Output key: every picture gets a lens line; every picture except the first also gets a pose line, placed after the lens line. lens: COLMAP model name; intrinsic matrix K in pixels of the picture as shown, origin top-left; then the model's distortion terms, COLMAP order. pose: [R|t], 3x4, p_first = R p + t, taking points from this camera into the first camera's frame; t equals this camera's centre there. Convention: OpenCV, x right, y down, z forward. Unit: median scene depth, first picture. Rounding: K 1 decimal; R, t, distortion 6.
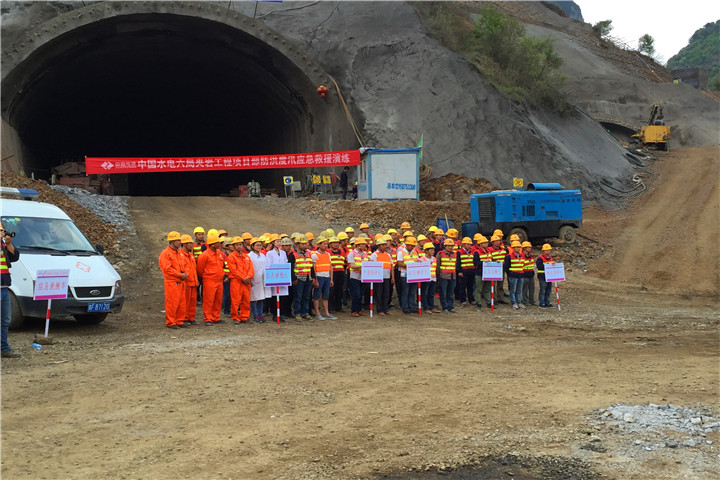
lens RADIAL K [[909.9, 0, 359.6], [0, 909.9, 245.7], [0, 0, 1]] dist [0.013651, 0.000000]
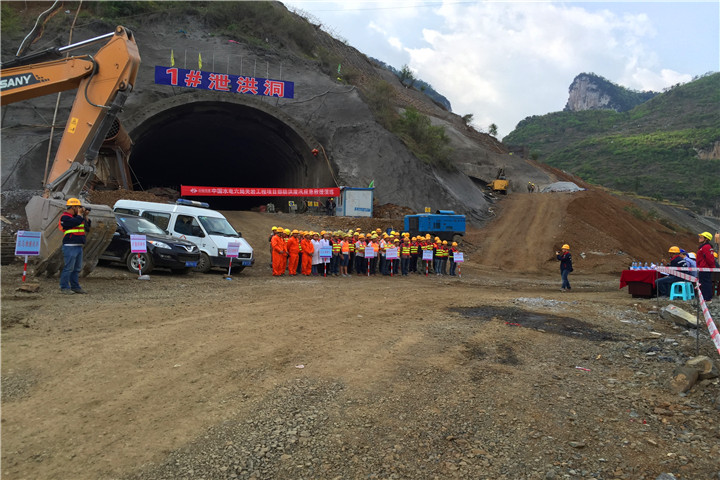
lens RADIAL K [[599.7, 0, 347.6], [0, 599.7, 263.4], [0, 0, 1]] dist [0.008493, -0.010364]
pose [[0.995630, 0.029089, 0.088736, -0.081272], [-0.031056, 0.999300, 0.020863, 0.014956], [-0.088067, -0.023528, 0.995837, -0.143628]]
